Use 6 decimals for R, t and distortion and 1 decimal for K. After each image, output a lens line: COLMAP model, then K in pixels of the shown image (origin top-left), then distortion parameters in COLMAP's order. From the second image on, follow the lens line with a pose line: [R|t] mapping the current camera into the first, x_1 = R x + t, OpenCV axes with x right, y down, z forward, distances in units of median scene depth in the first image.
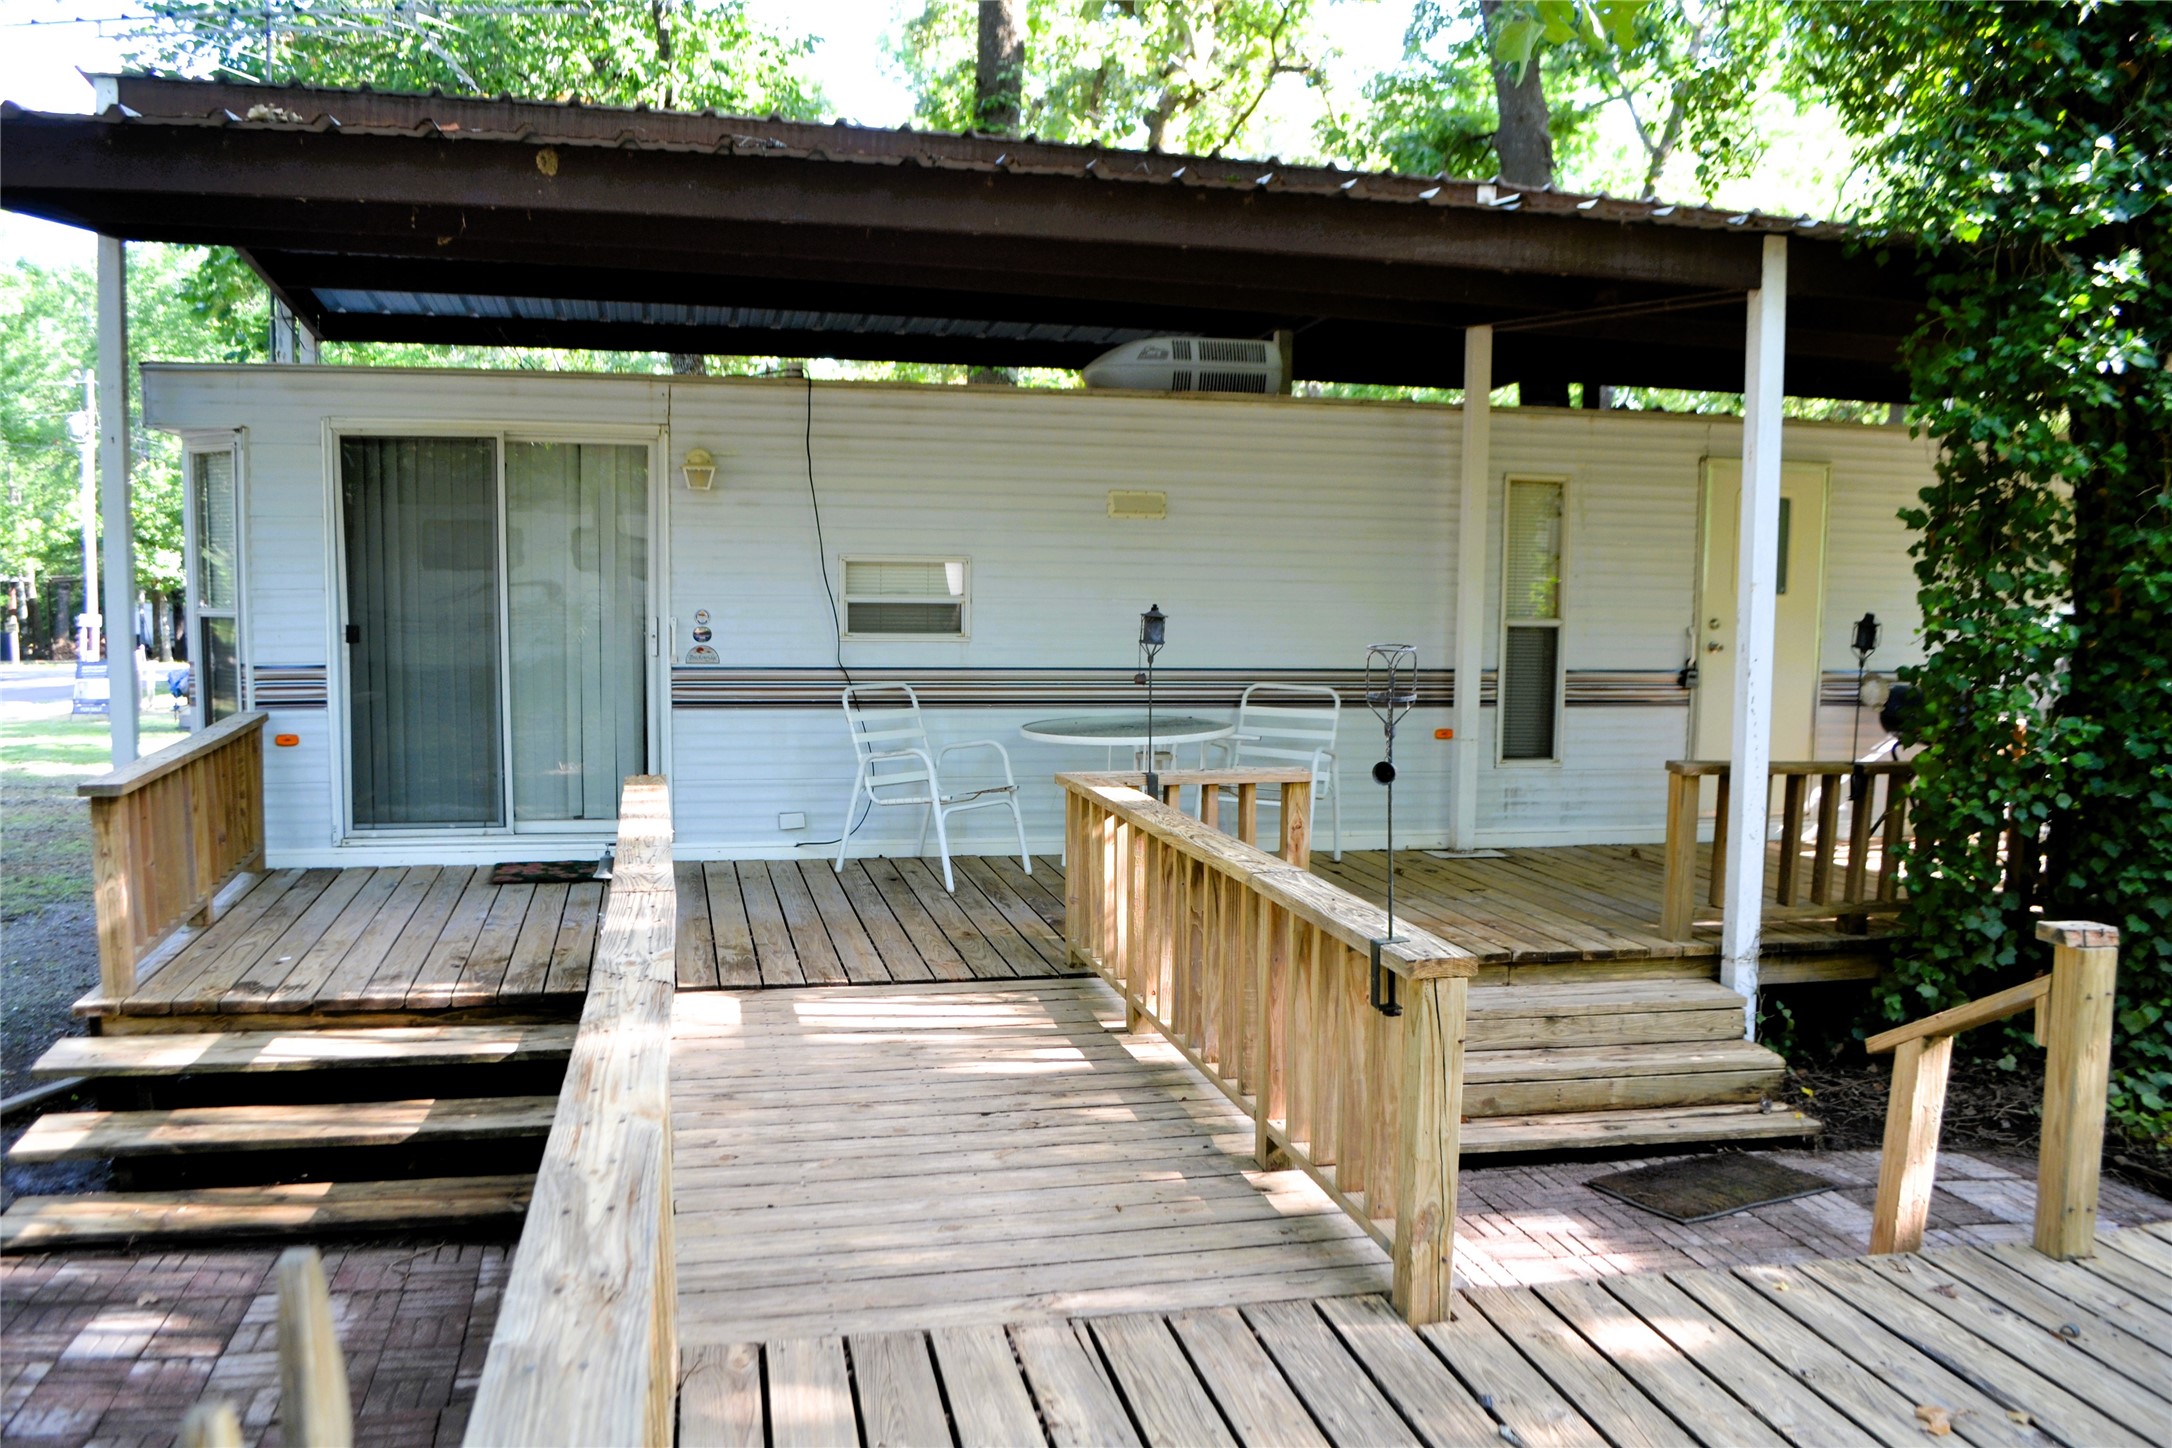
lens RADIAL K [[1760.0, 0, 1059.7], [0, 1760.0, 733.2], [0, 0, 1]] dist [-0.076303, 0.011114]
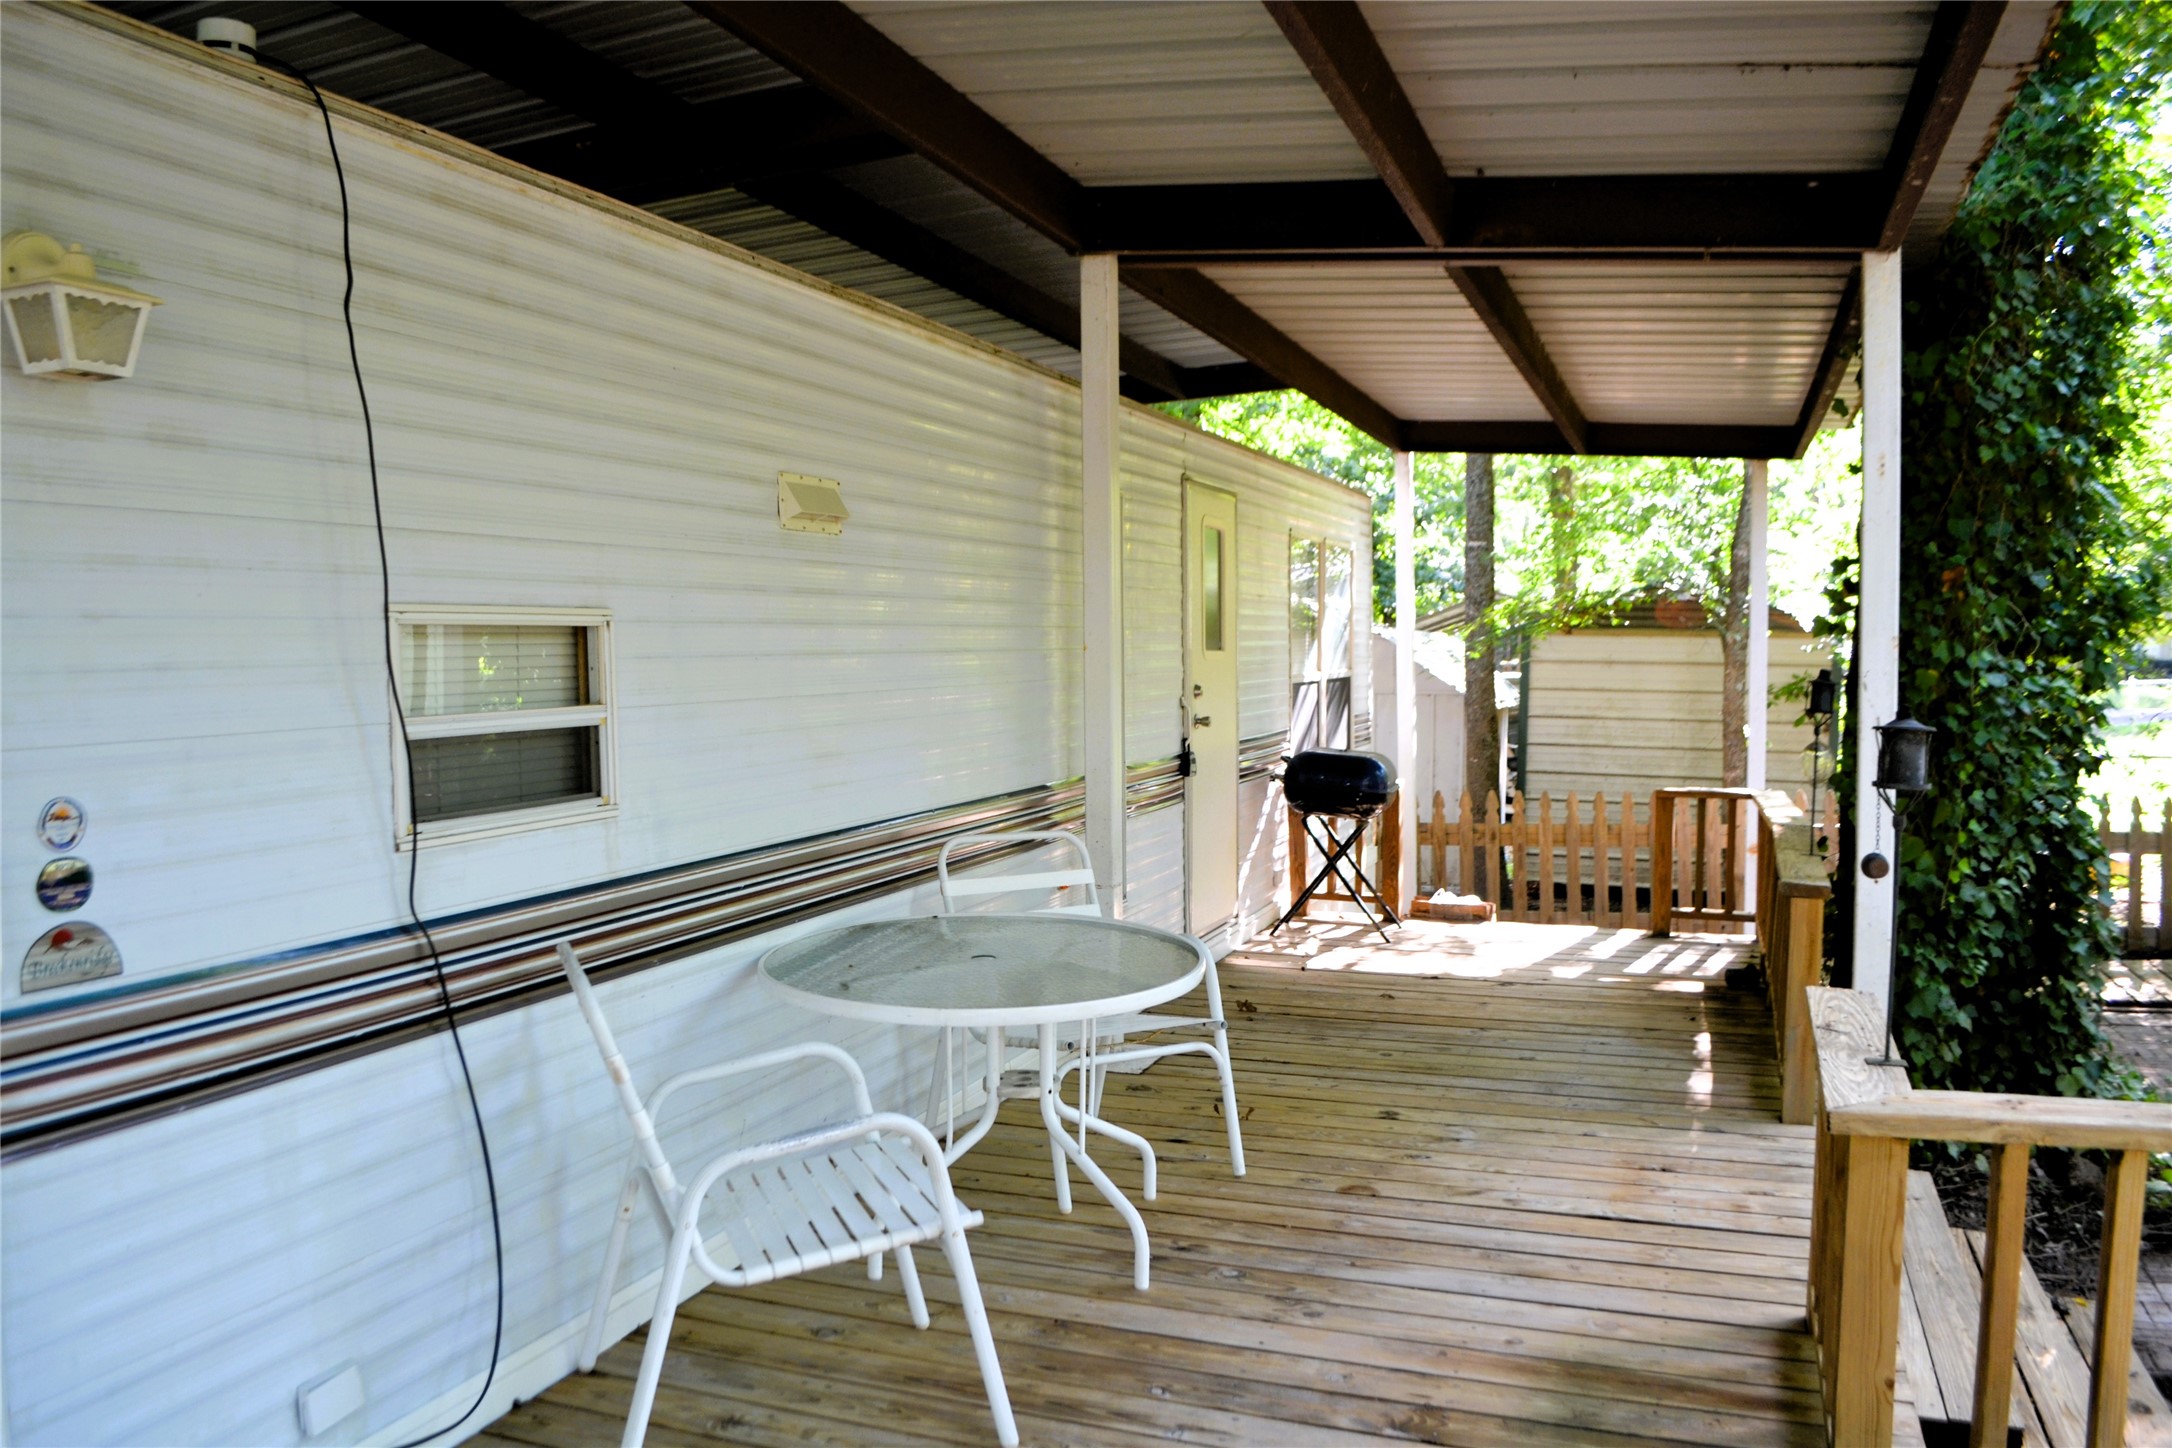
lens RADIAL K [[1760.0, 0, 1059.7], [0, 1760.0, 733.2], [0, 0, 1]] dist [-0.076303, 0.011114]
pose [[0.550808, -0.061388, 0.832371, -0.340369], [0.082410, 0.996418, 0.018953, -0.071594], [-0.830553, 0.058156, 0.553894, 0.695956]]
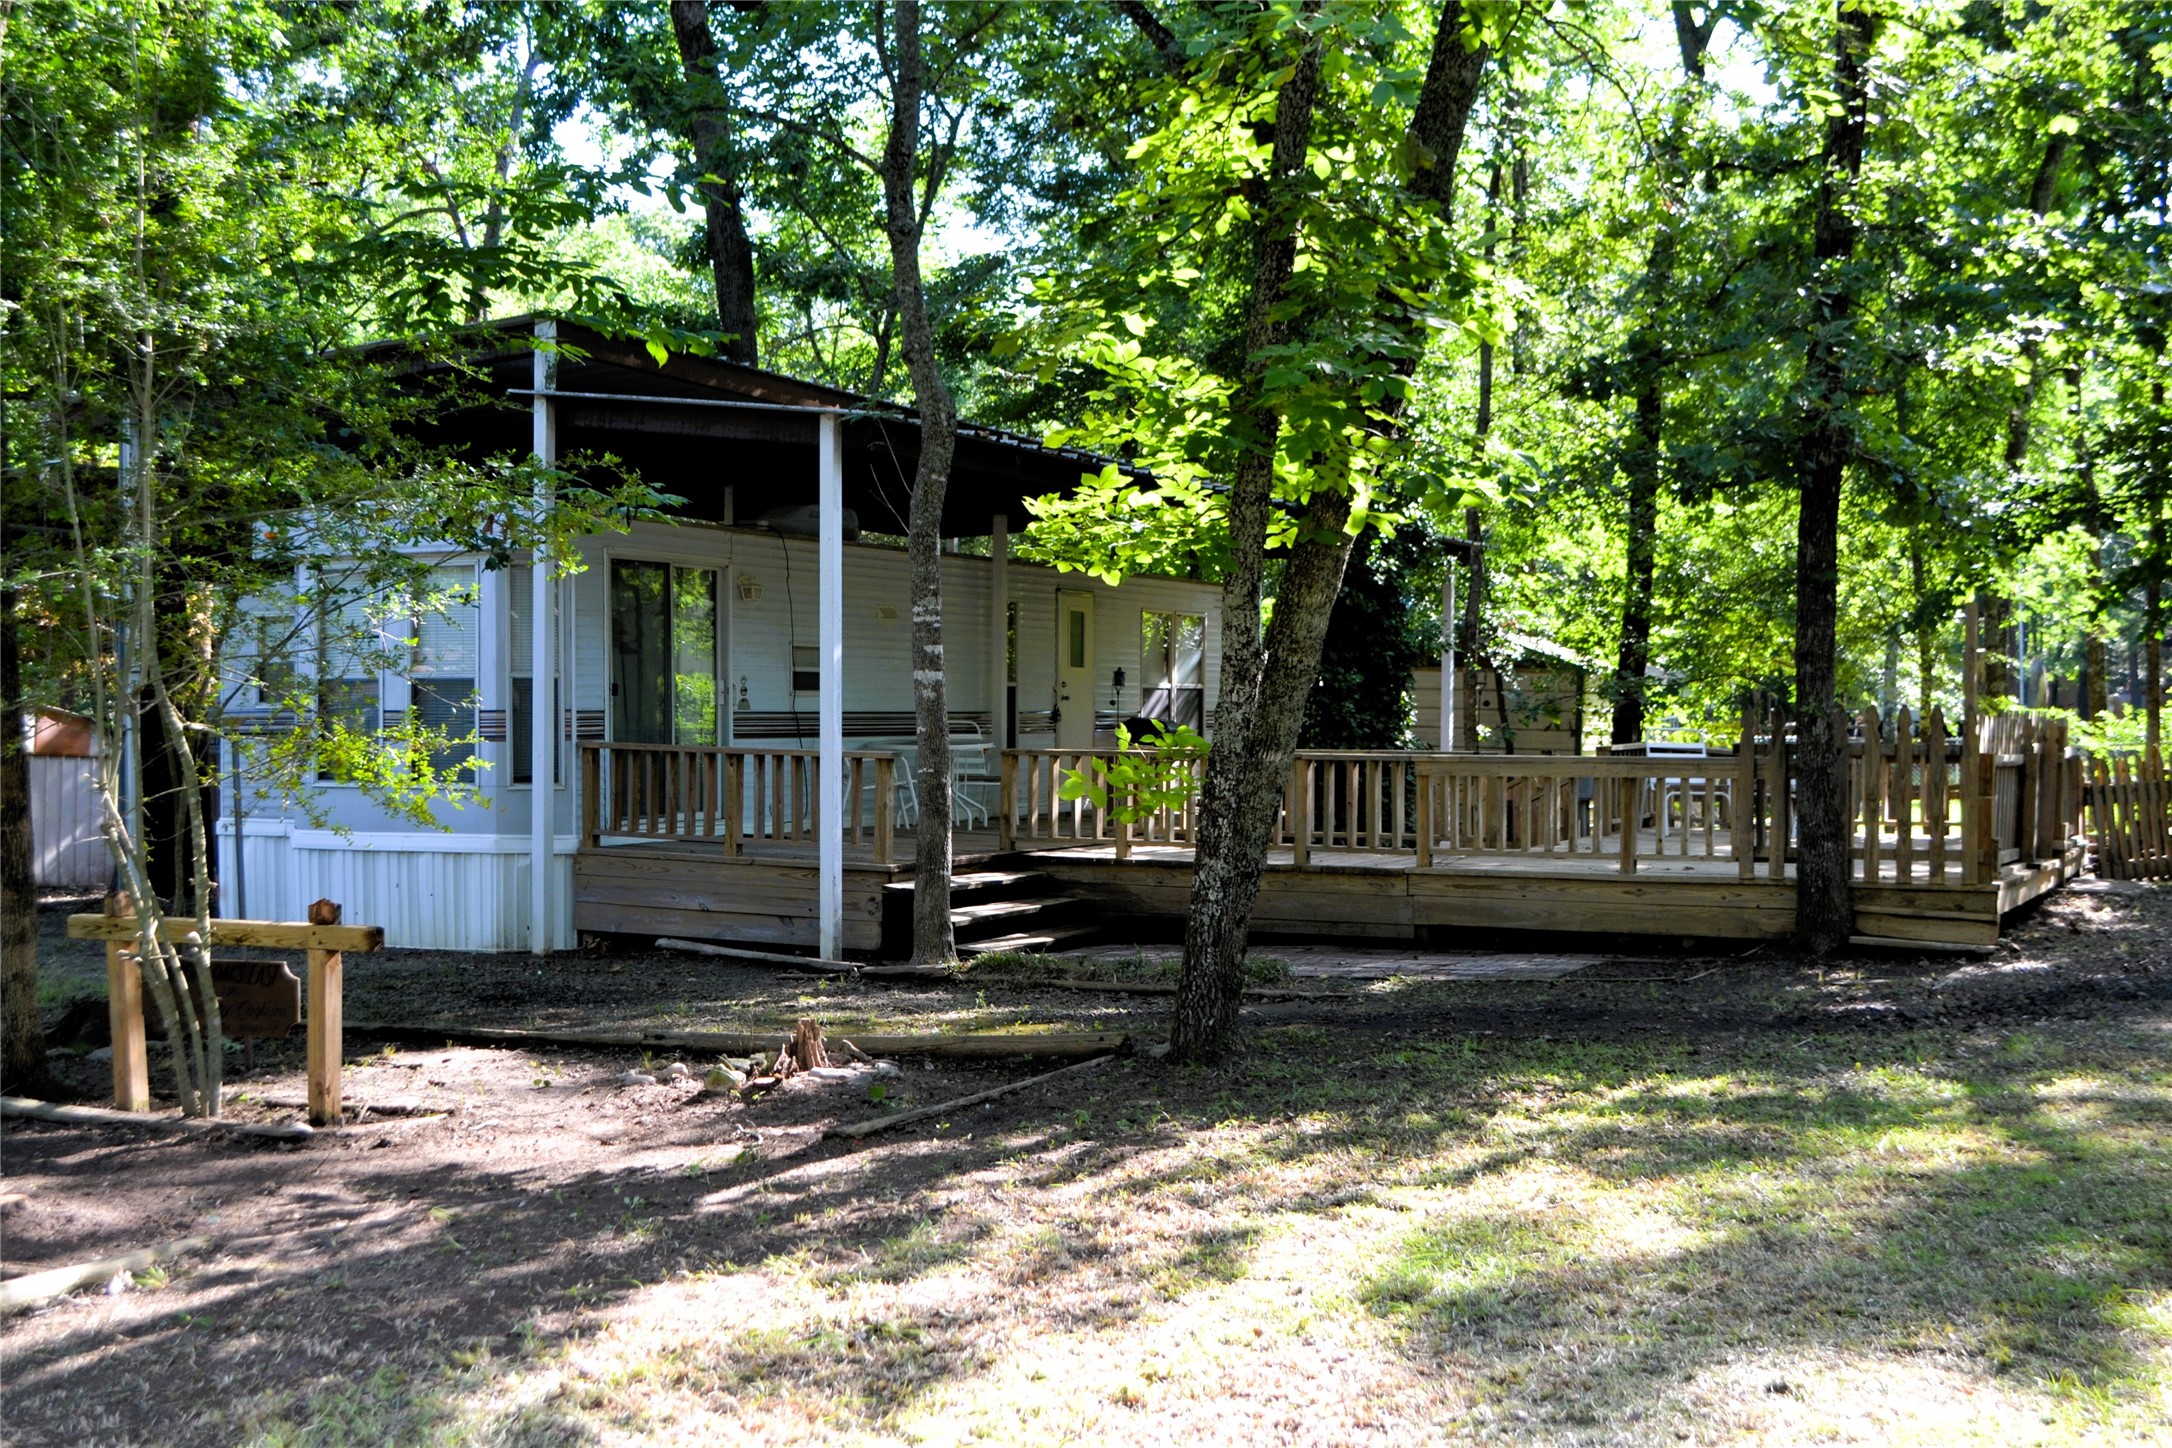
lens RADIAL K [[2501.5, 0, 1061.9], [0, 2501.5, 725.9], [0, 0, 1]] dist [-0.028234, -0.011042]
pose [[0.627774, -0.017128, 0.778207, -1.752423], [0.072094, 0.996740, -0.036220, 0.076391], [-0.775050, 0.078842, 0.626962, -0.625261]]
